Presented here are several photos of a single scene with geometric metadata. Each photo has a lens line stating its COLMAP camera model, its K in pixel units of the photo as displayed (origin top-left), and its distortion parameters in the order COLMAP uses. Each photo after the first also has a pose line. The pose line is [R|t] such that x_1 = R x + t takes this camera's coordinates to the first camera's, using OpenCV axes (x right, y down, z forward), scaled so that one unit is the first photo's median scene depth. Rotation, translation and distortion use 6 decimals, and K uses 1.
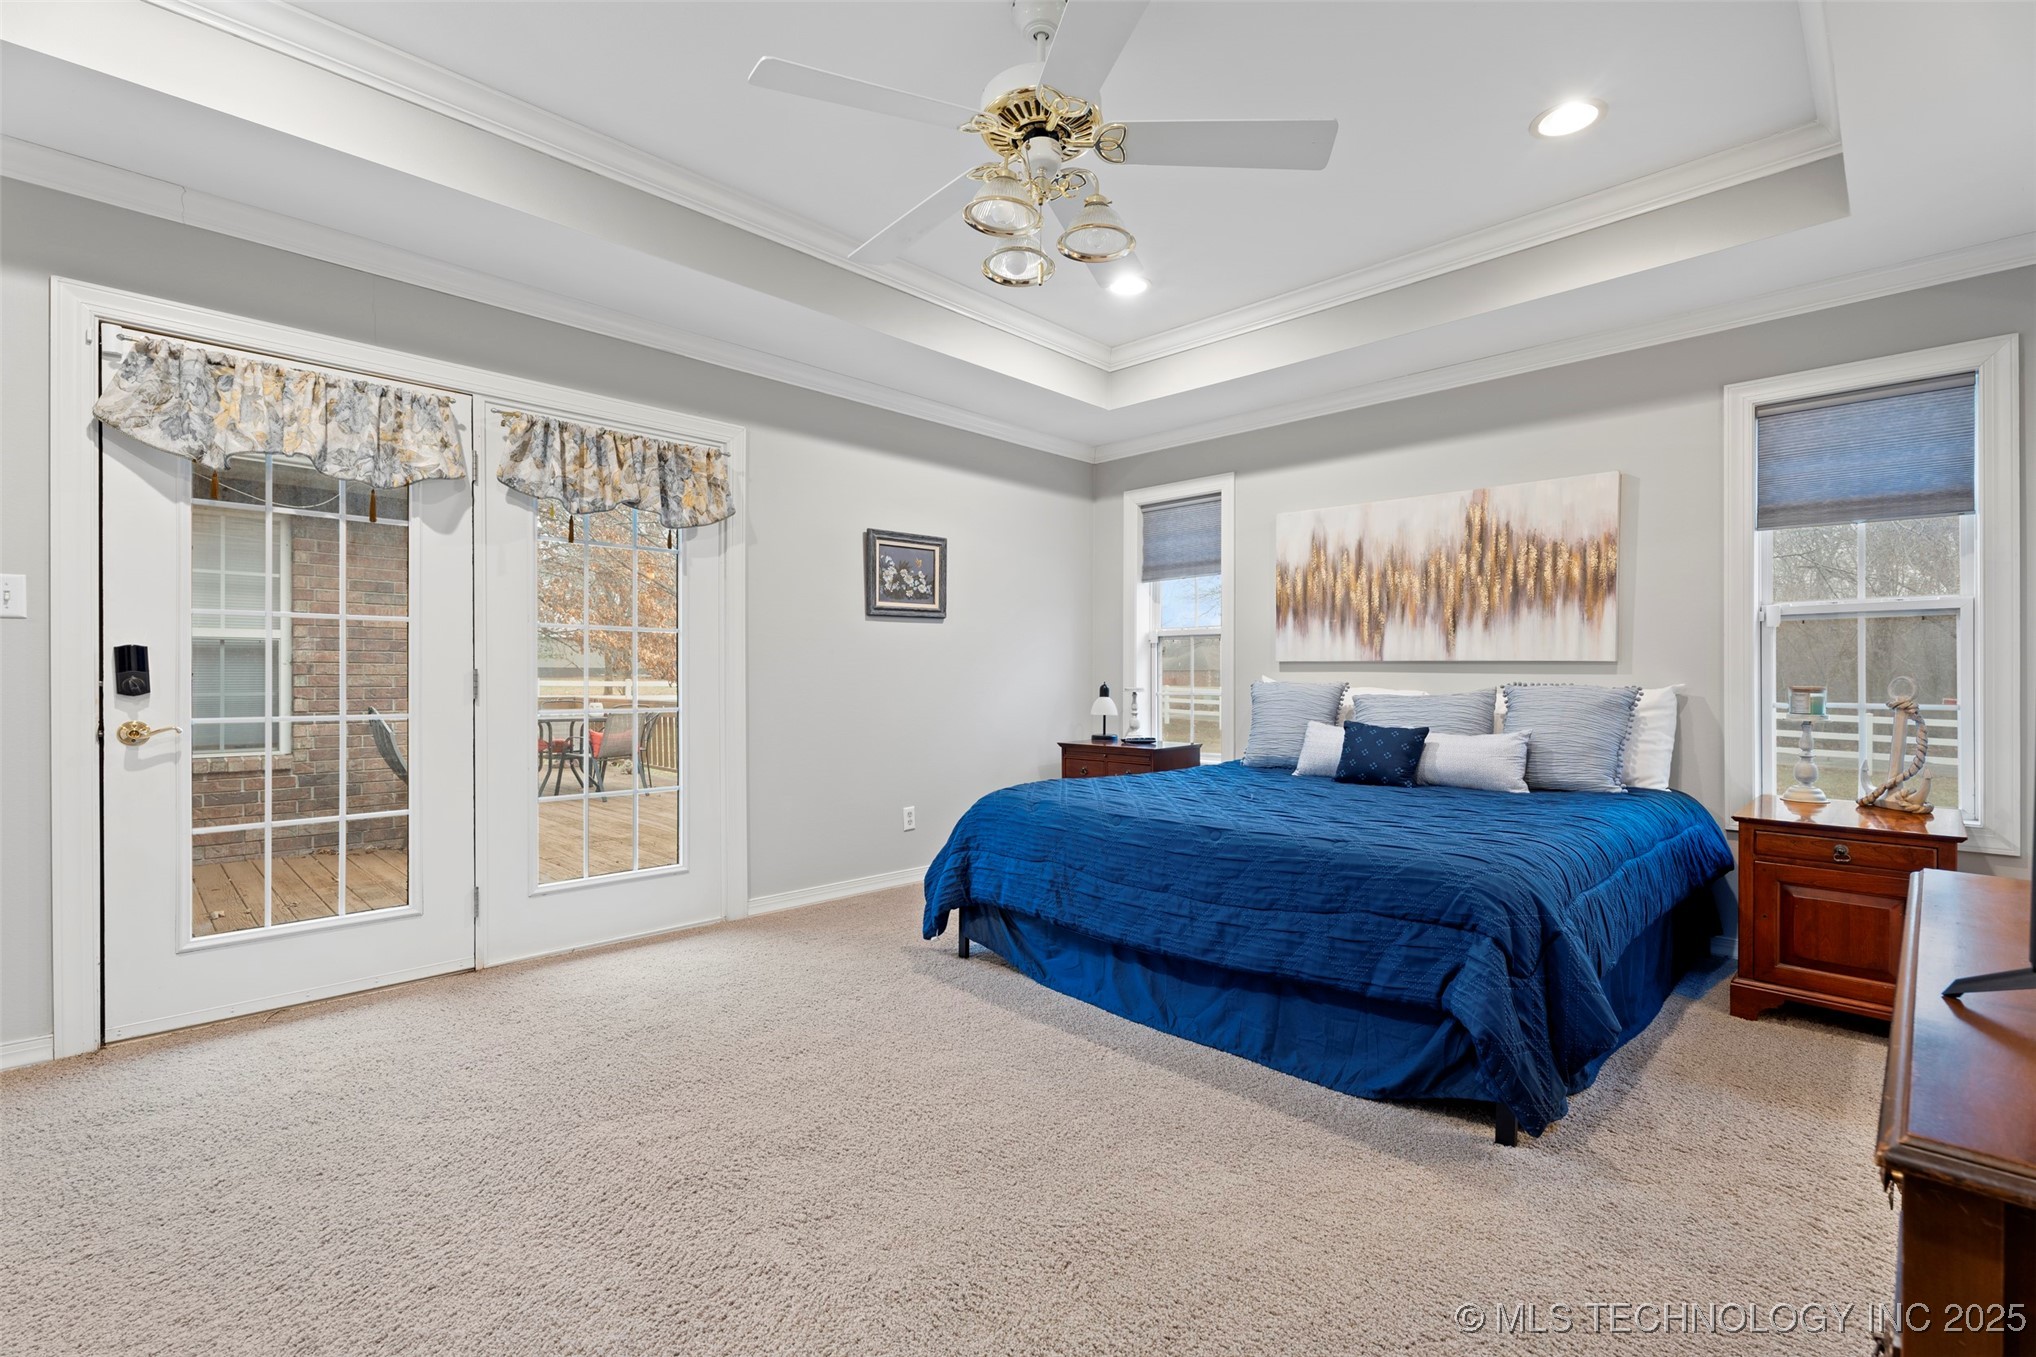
lens RADIAL K [[910.5, 0, 1032.5], [0, 910.5, 678.1], [0, 0, 1]] dist [-0.005266, 0.000039]
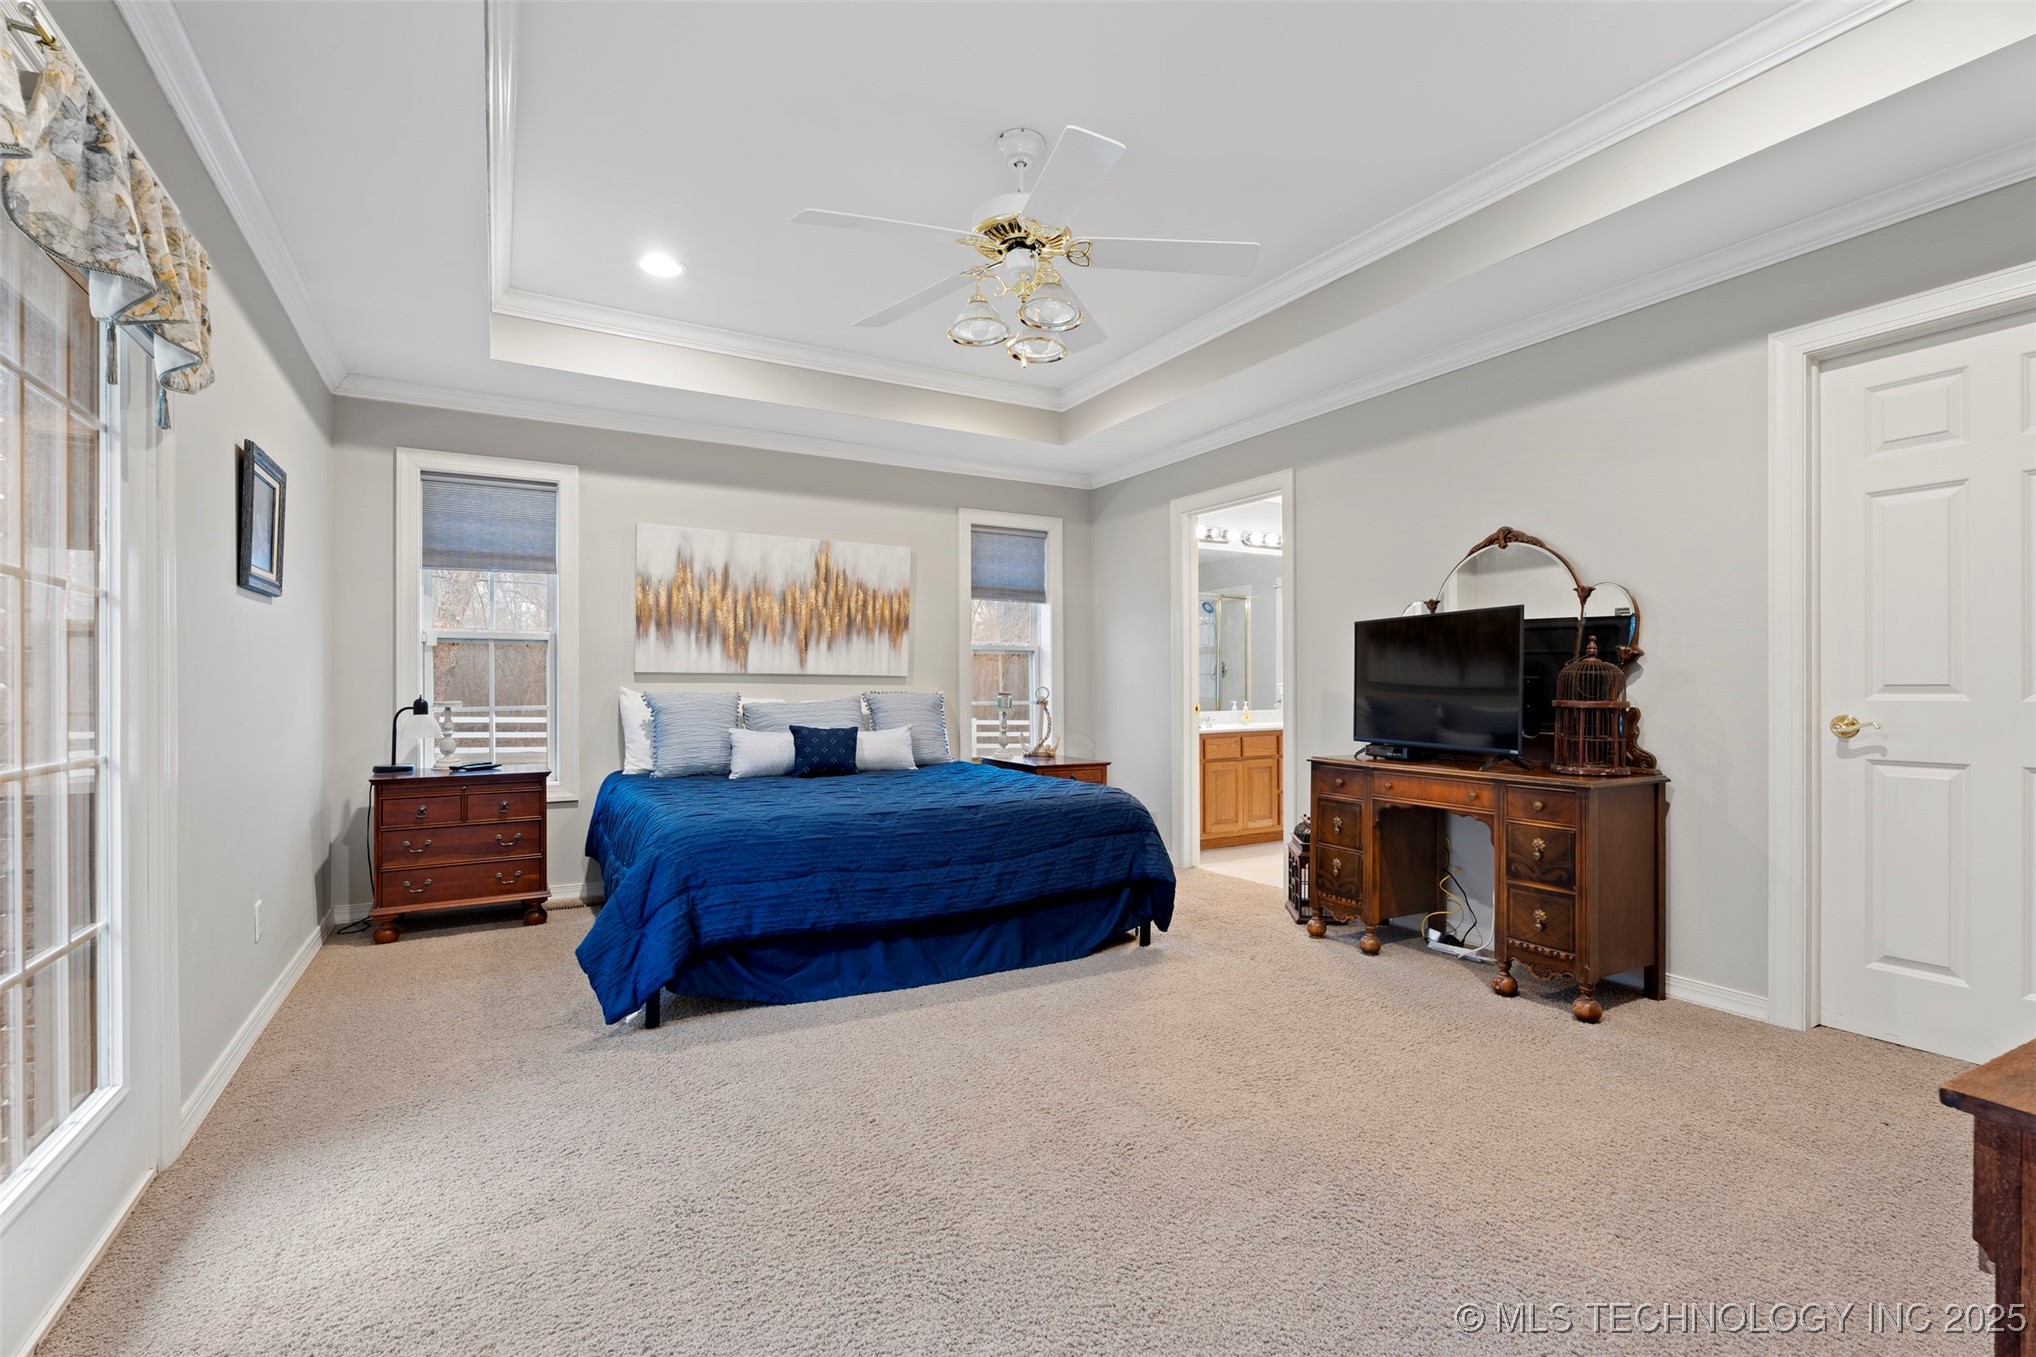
lens RADIAL K [[910.5, 0, 1029.3], [0, 910.5, 682.3], [0, 0, 1]] dist [-0.005266, 0.000039]
pose [[0.267840, 0.001348, 0.963462, -0.668529], [0.002766, 0.999994, -0.002168, -0.004287], [-0.963459, 0.003245, 0.267835, 0.381224]]
